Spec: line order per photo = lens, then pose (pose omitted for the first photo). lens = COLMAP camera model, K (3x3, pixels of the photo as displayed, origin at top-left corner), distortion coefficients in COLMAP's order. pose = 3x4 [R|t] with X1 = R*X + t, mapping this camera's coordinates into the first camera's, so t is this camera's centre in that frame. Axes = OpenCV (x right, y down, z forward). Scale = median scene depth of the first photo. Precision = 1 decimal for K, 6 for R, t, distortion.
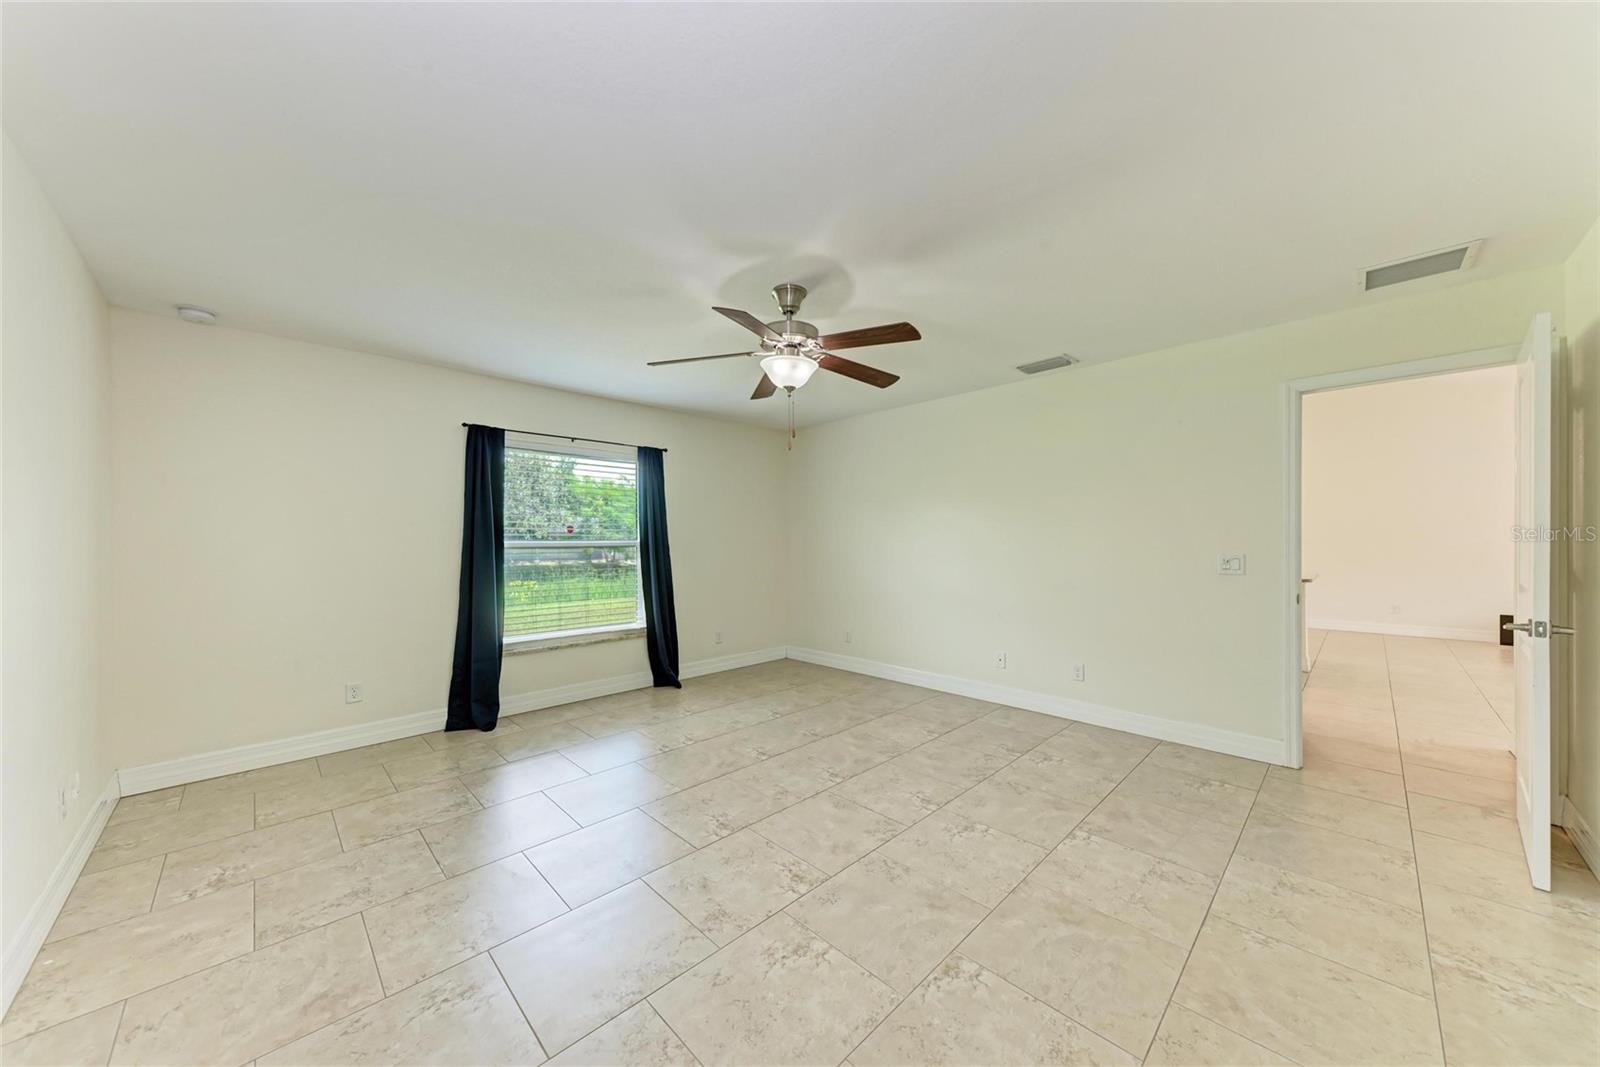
lens RADIAL K [[550.1, 0, 804.9], [0, 550.1, 542.4], [0, 0, 1]] dist [0.016242, -0.003378]
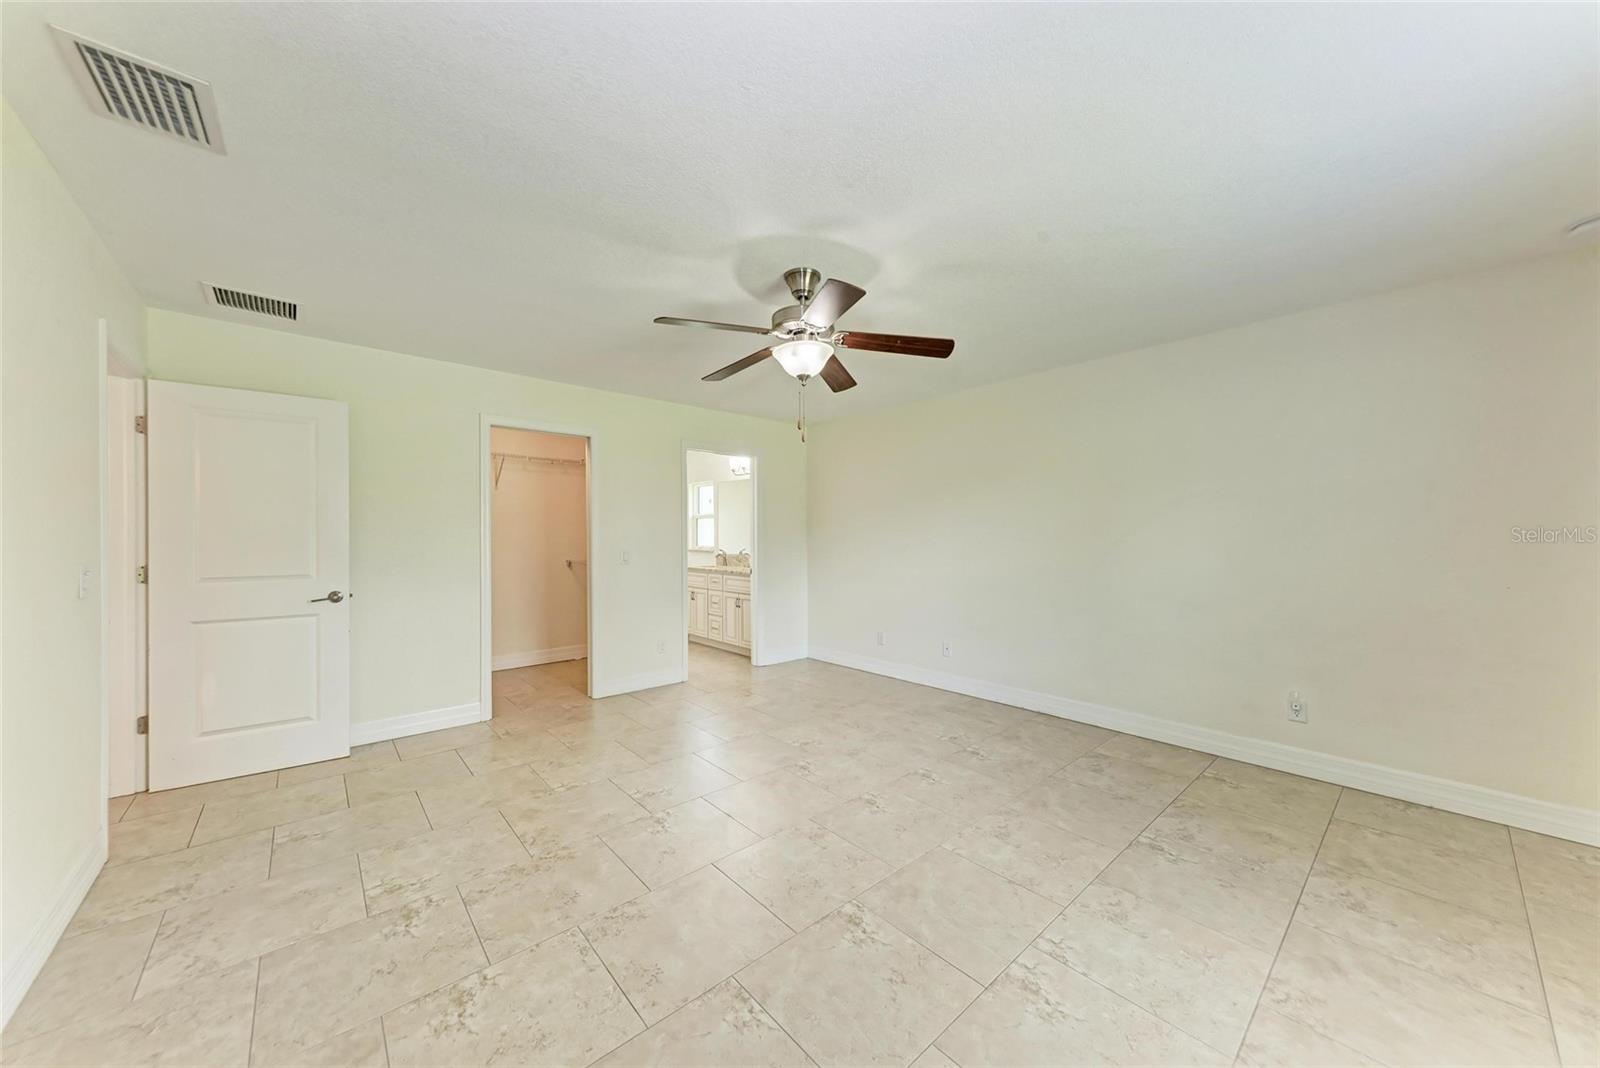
lens RADIAL K [[558.0, 0, 800.0], [0, 558.0, 534.0], [0, 0, 1]] dist [0.015374, 0.000014]
pose [[-0.998232, 0.009083, 0.058744, -0.068101], [0.008779, 0.999947, -0.005425, -0.003302], [-0.058790, -0.004900, -0.998258, 1.770824]]
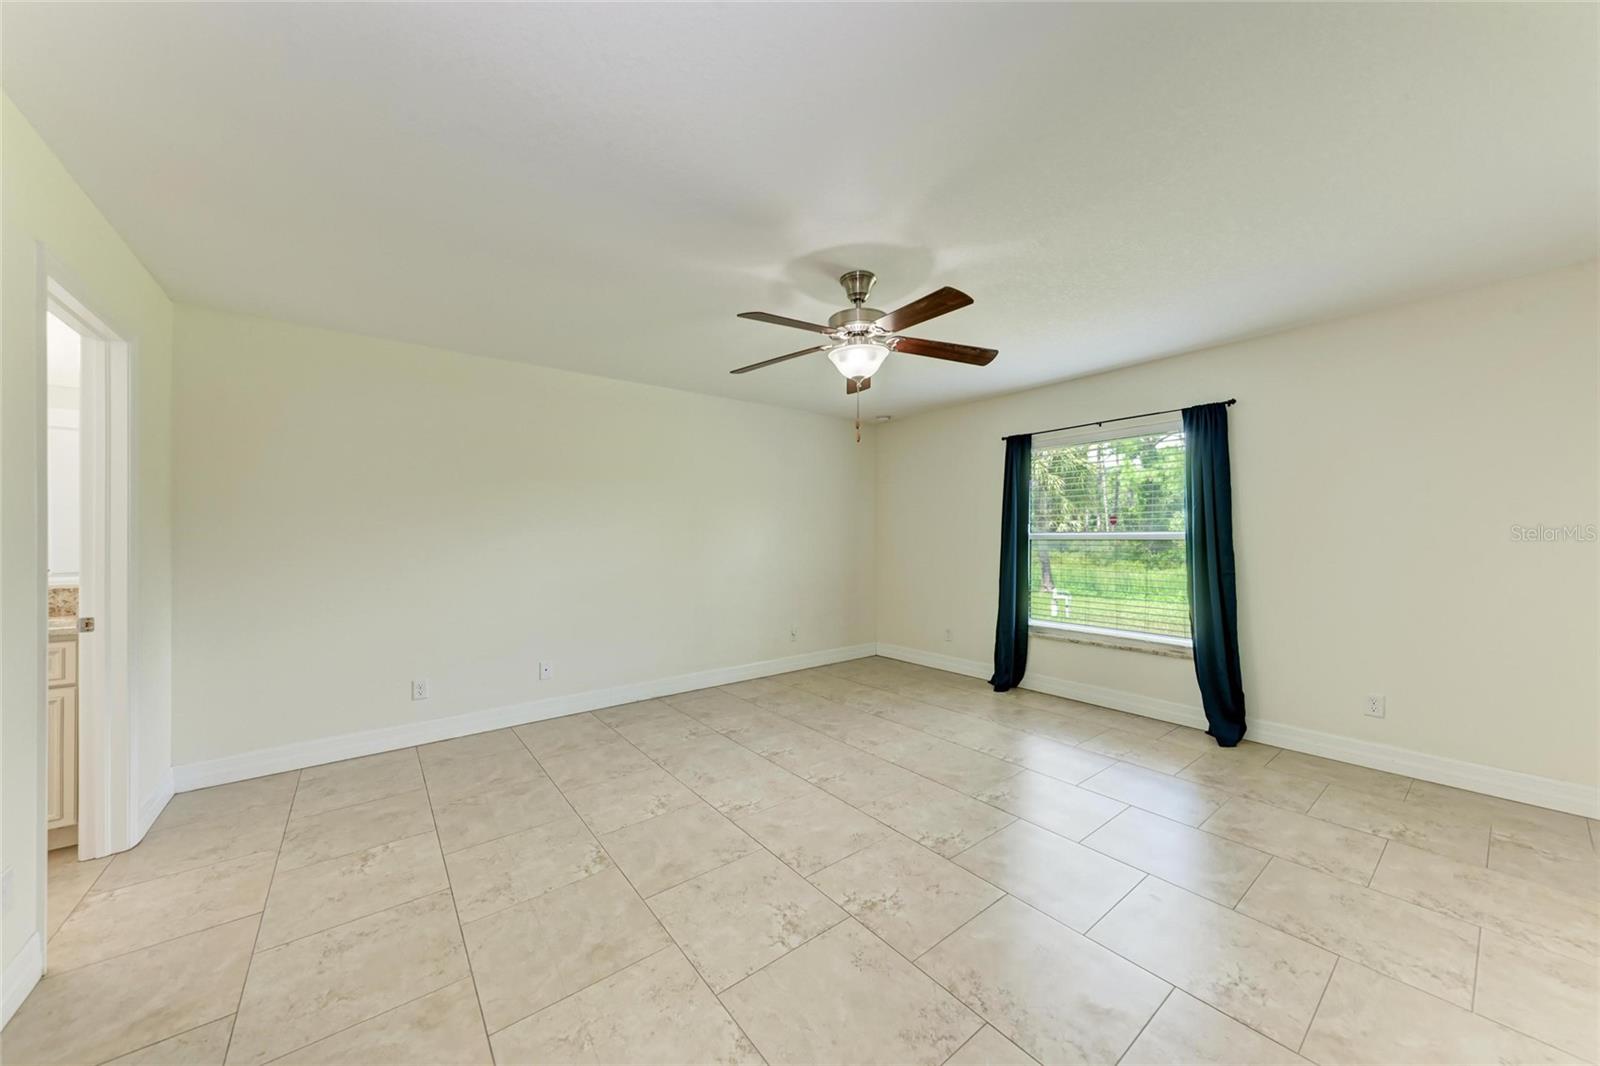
lens RADIAL K [[552.5, 0, 801.6], [0, 552.5, 532.2], [0, 0, 1]] dist [0.010984, -0.000206]
pose [[-0.113449, -0.001852, -0.993542, 0.860602], [0.004503, 0.999987, -0.002379, -0.006089], [0.993534, -0.004744, -0.113439, 0.916951]]
